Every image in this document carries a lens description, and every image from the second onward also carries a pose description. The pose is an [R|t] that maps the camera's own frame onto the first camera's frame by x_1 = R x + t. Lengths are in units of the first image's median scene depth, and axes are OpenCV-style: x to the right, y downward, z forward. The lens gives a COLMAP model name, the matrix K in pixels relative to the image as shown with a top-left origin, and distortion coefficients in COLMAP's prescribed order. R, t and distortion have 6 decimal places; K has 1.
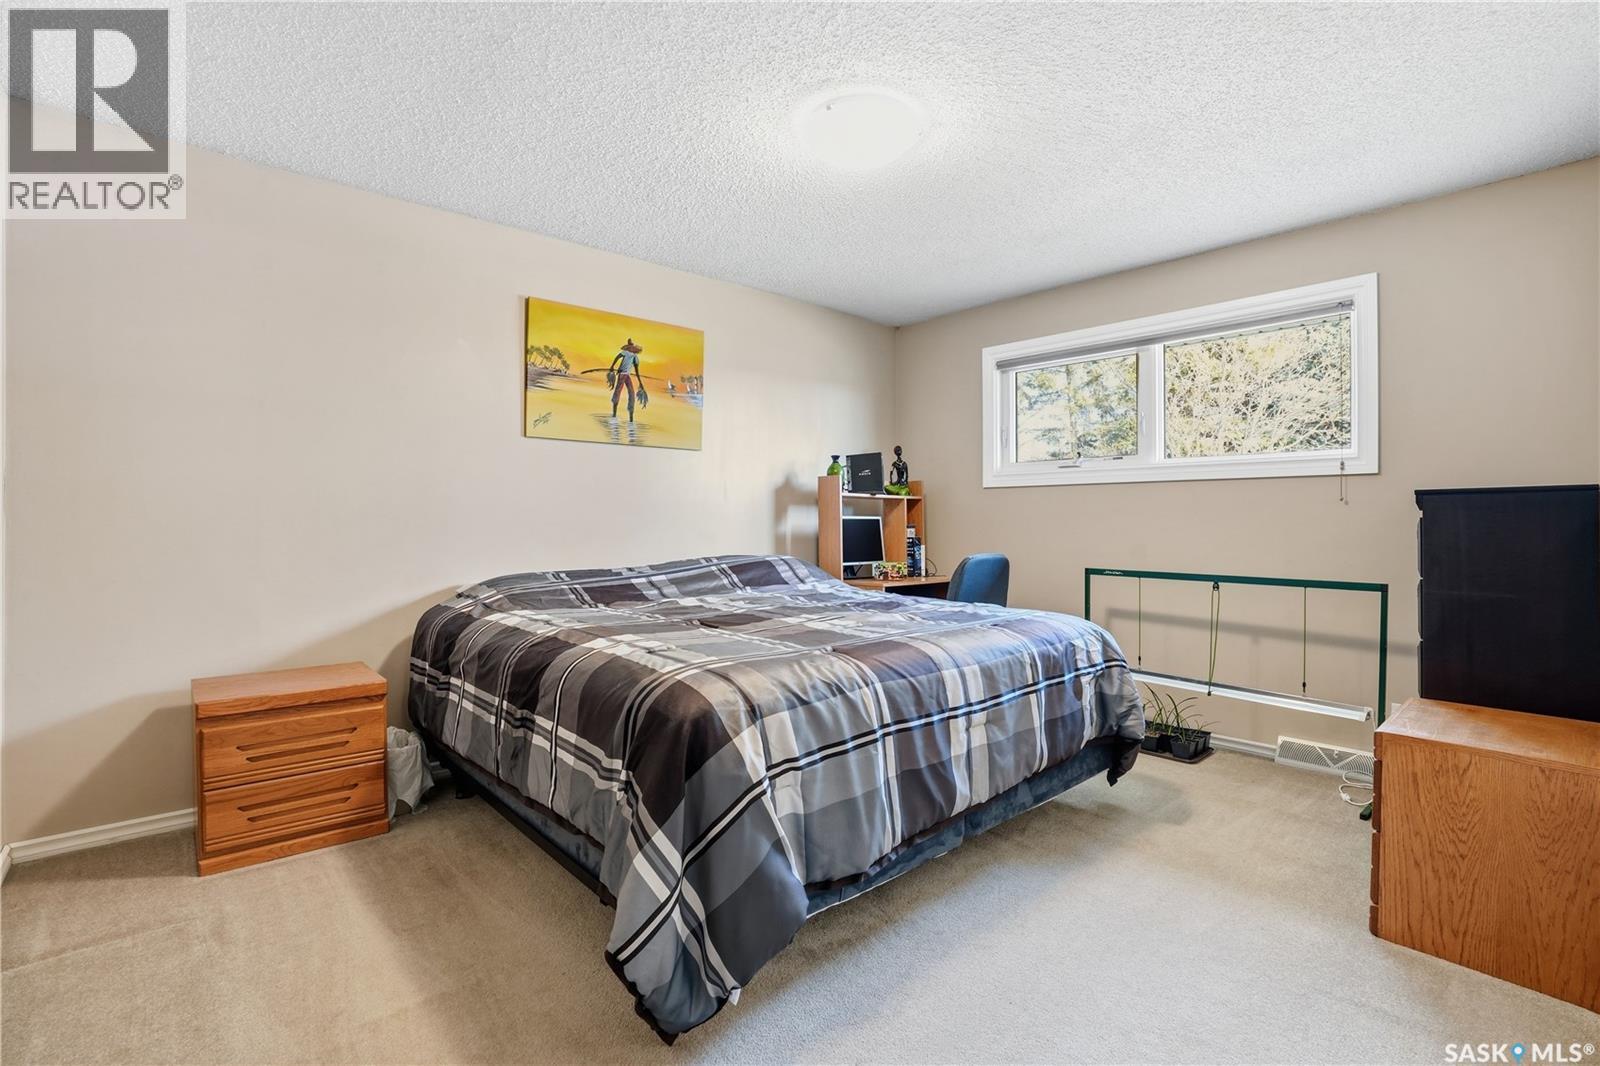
lens RADIAL K [[771.5, 0, 797.1], [0, 771.5, 518.2], [0, 0, 1]] dist [-0.056004, 0.024855]
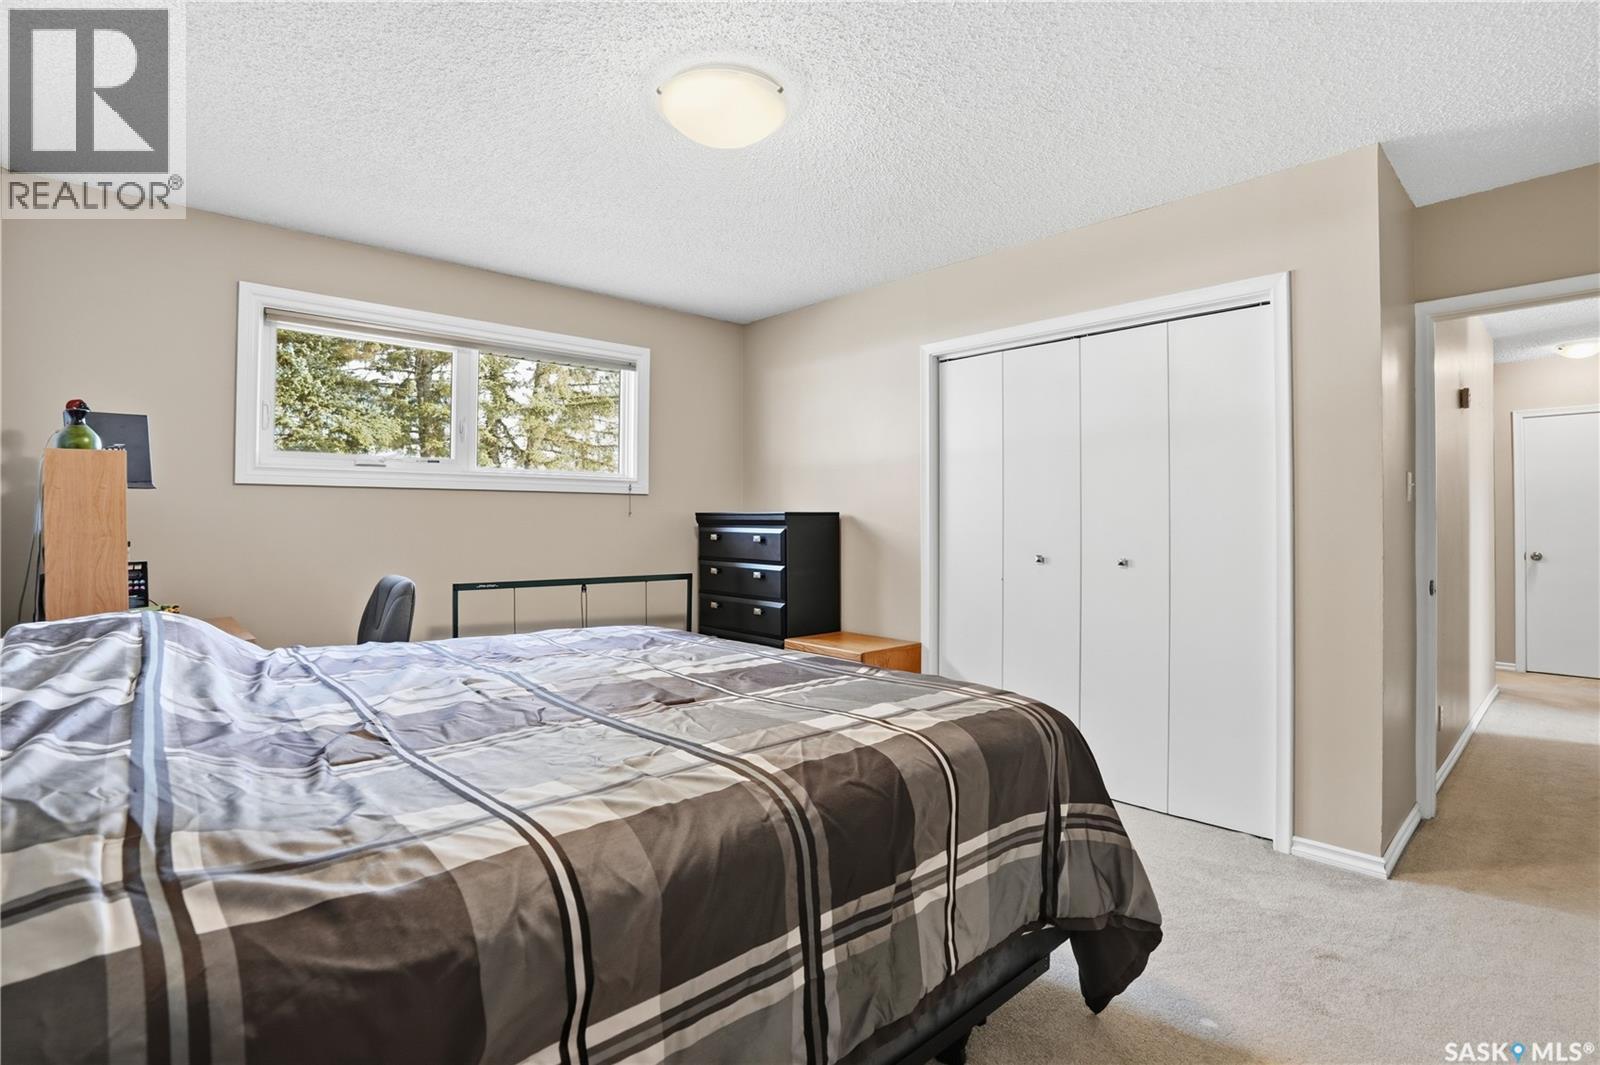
lens RADIAL K [[771.5, 0, 797.1], [0, 771.5, 517.7], [0, 0, 1]] dist [-0.056004, 0.024855]
pose [[-0.013496, 0.010060, 0.999858, -0.590674], [-0.000094, 0.999949, -0.010063, -0.003579], [-0.999909, -0.000230, -0.013495, 0.695893]]
